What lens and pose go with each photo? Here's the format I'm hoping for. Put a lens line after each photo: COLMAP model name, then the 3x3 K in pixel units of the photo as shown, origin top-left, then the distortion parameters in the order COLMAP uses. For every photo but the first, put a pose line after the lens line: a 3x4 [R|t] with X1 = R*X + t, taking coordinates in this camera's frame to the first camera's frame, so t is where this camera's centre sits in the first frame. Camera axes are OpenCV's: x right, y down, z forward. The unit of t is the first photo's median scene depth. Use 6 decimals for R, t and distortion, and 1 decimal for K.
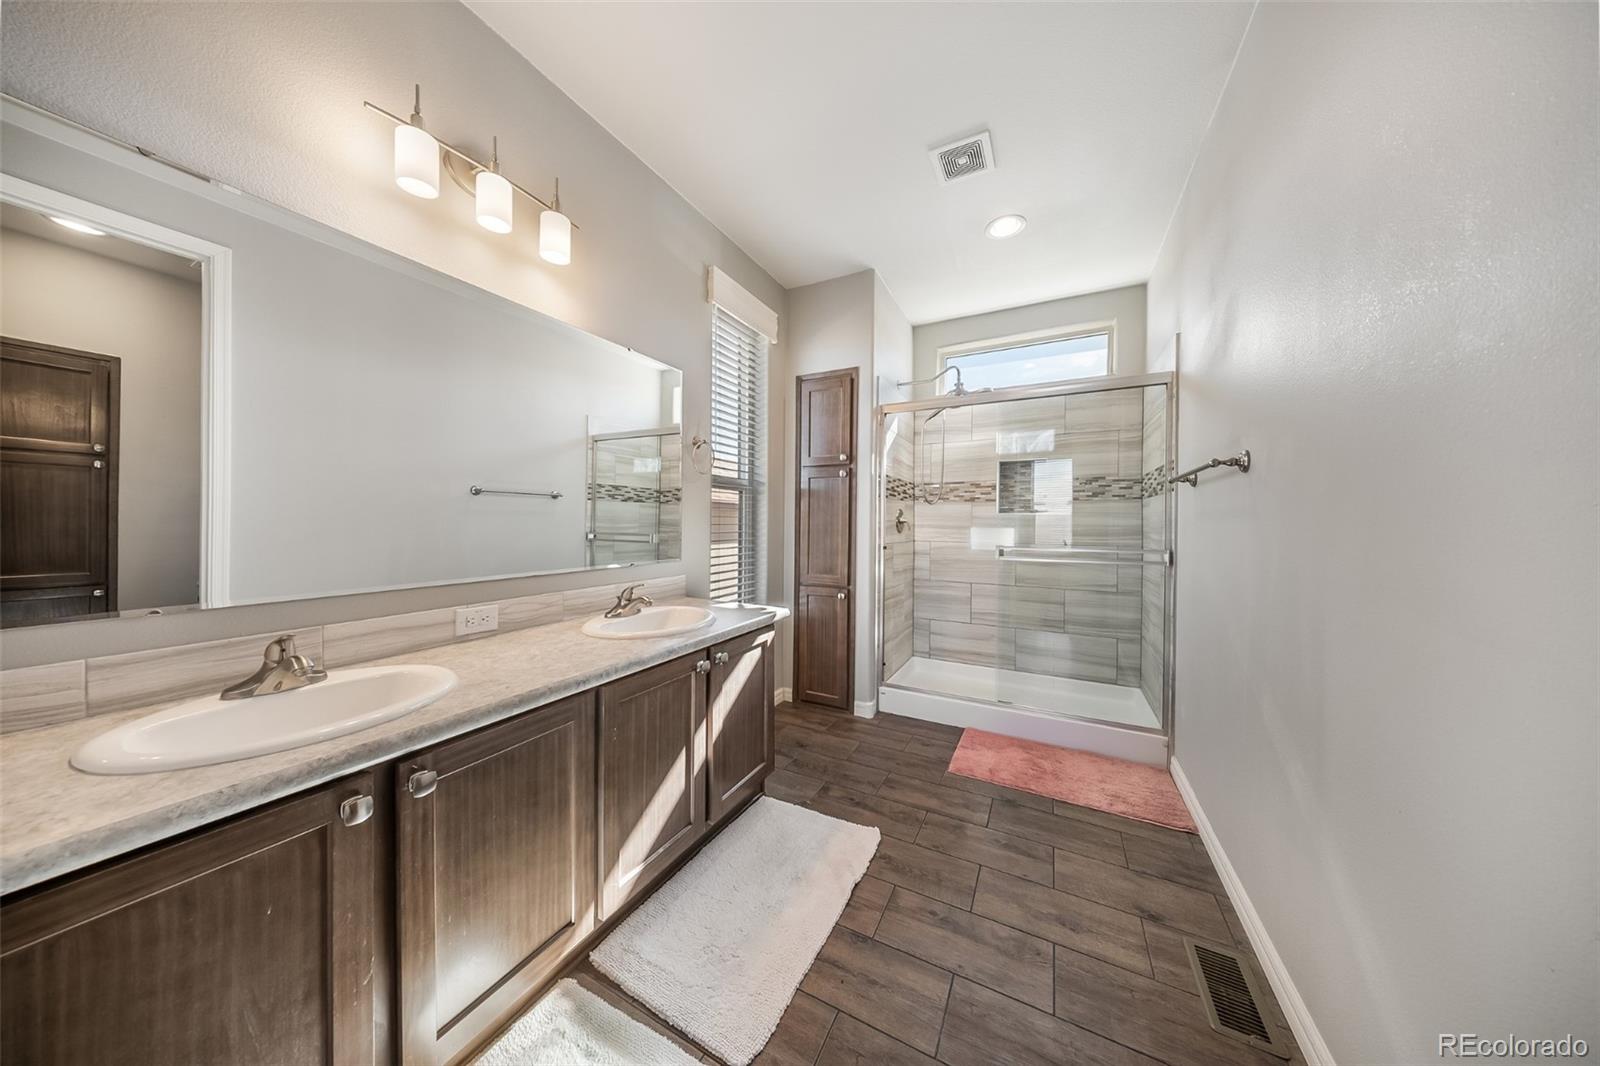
lens RADIAL K [[478.8, 0, 797.0], [0, 478.8, 525.0], [0, 0, 1]] dist [-0.001733, -0.000738]
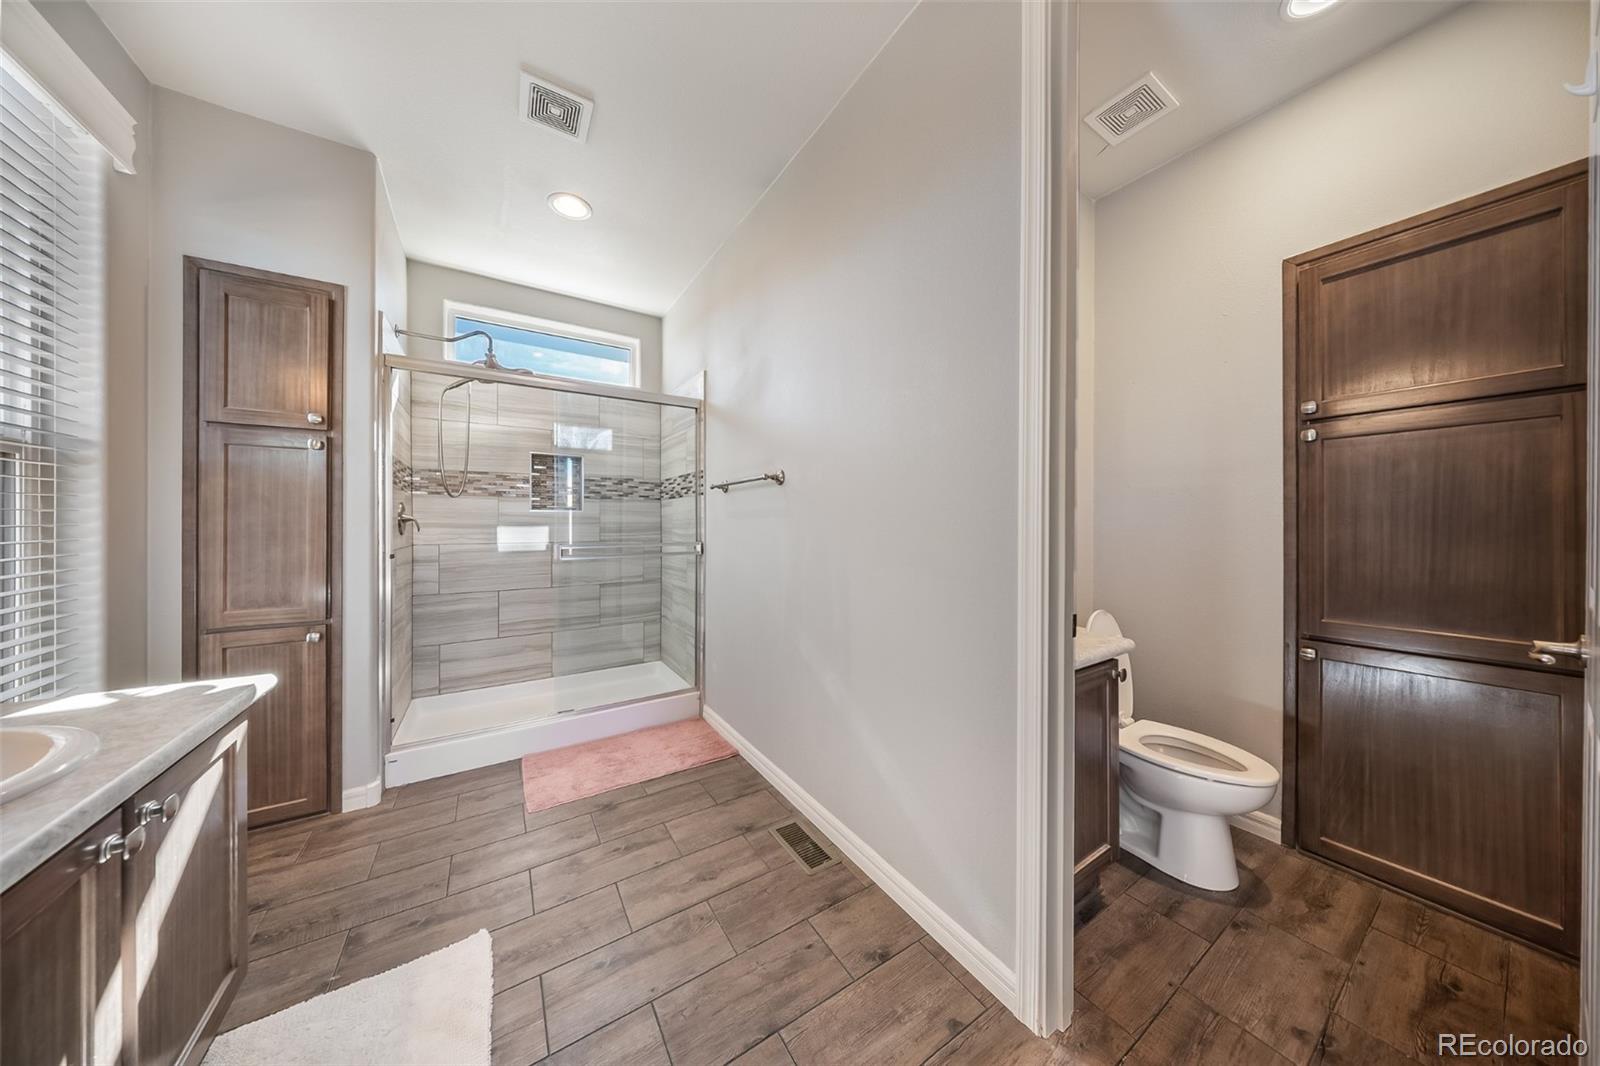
lens RADIAL K [[478.8, 0, 808.8], [0, 478.8, 522.6], [0, 0, 1]] dist [-0.001733, -0.000738]
pose [[0.479743, -0.007432, 0.877377, -0.158403], [0.006174, 0.999968, 0.005095, -0.002528], [-0.877387, 0.002972, 0.479774, 0.128489]]
